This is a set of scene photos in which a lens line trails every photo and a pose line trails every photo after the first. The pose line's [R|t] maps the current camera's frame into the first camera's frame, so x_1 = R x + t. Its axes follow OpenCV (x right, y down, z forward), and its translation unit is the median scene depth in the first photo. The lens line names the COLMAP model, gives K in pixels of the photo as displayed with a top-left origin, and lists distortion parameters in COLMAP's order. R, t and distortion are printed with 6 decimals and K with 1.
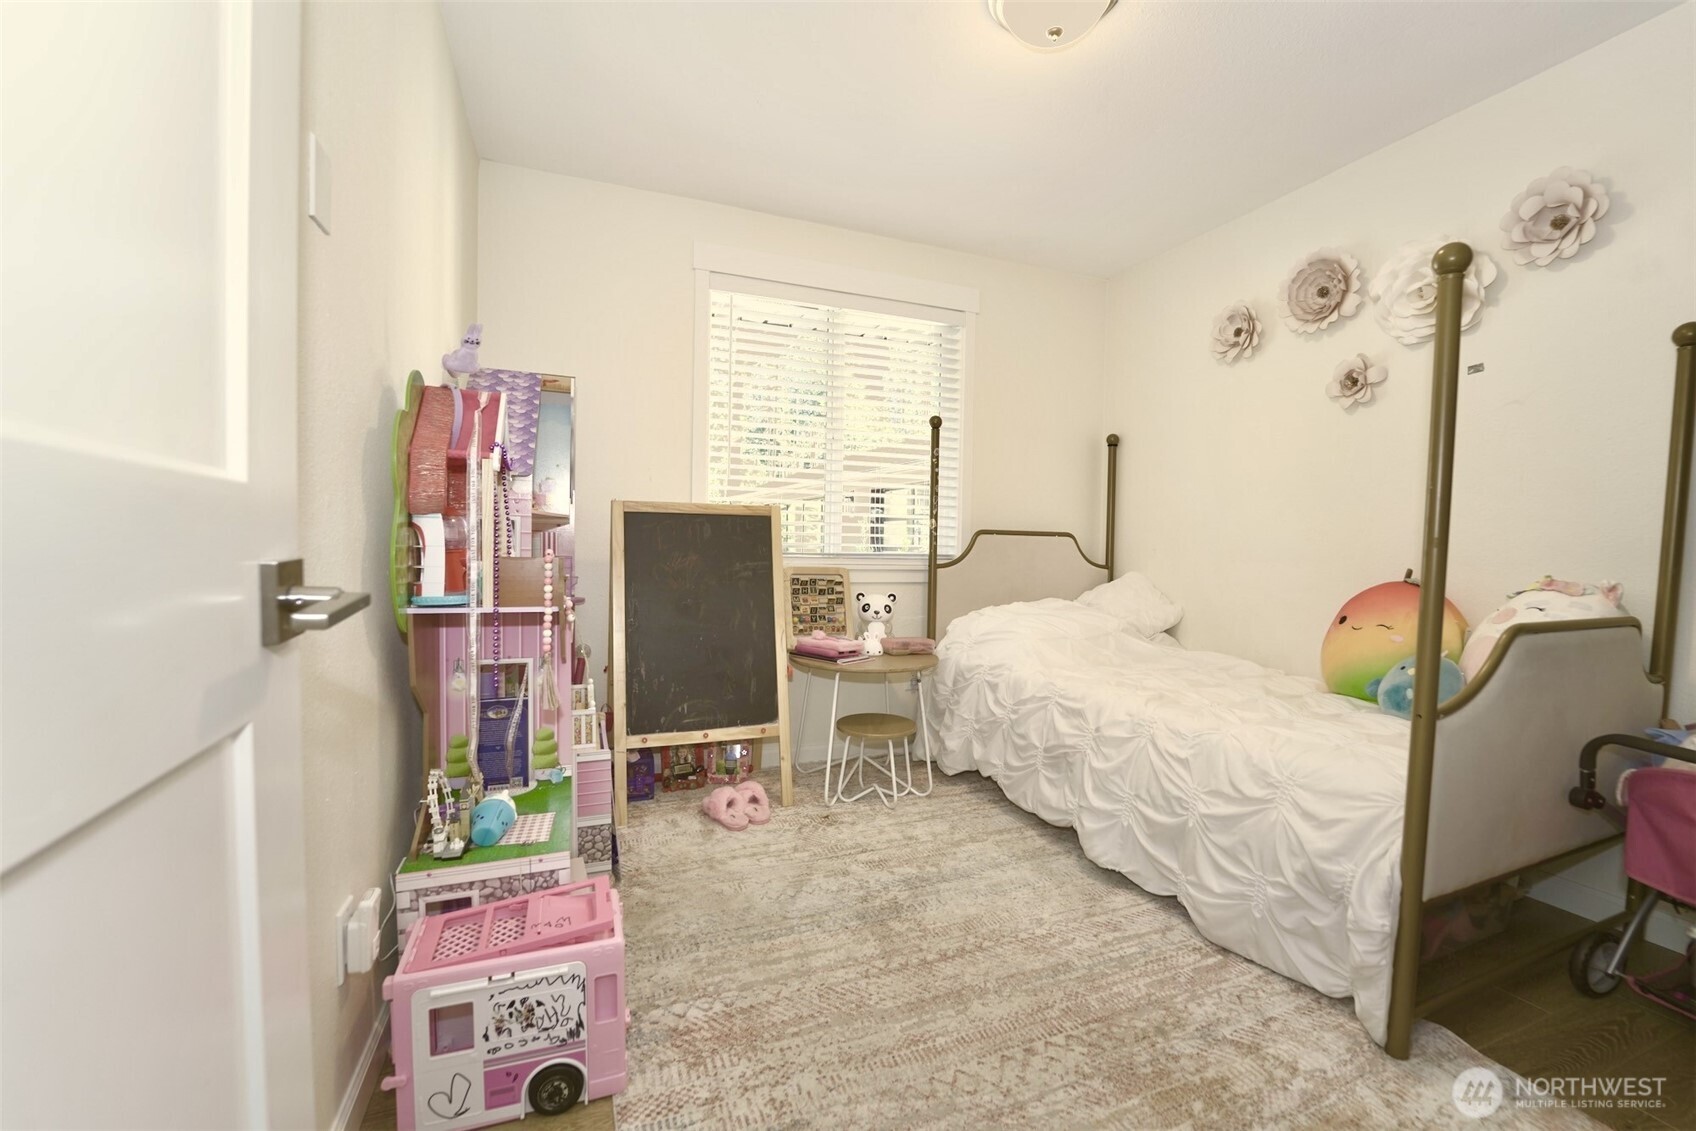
lens RADIAL K [[680.7, 0, 848.0], [0, 680.7, 565.5], [0, 0, 1]] dist [0.000351, -0.000053]
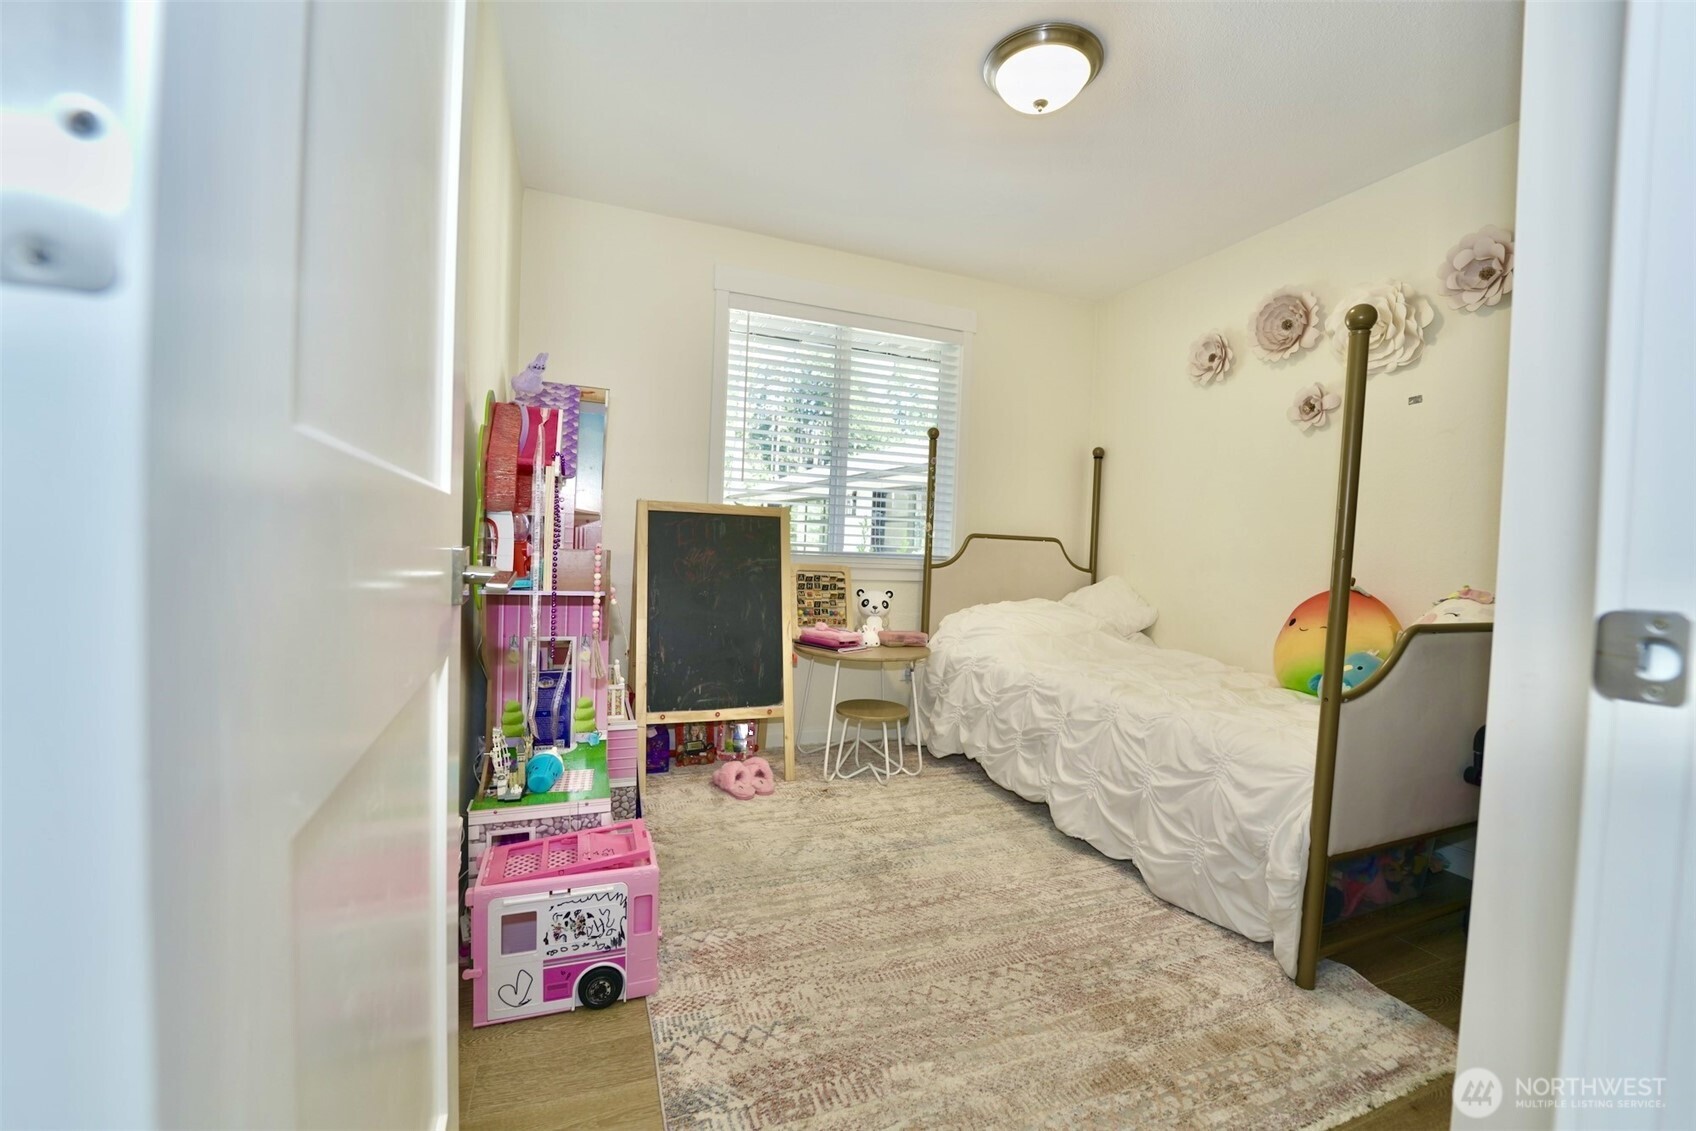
lens RADIAL K [[680.7, 0, 848.0], [0, 680.7, 565.5], [0, 0, 1]] dist [0.000351, -0.000053]
pose [[0.999747, 0.022477, -0.000790, -0.002802], [-0.022477, 0.999747, 0.000223, 0.004506], [0.000794, -0.000205, 1.000000, -0.155426]]
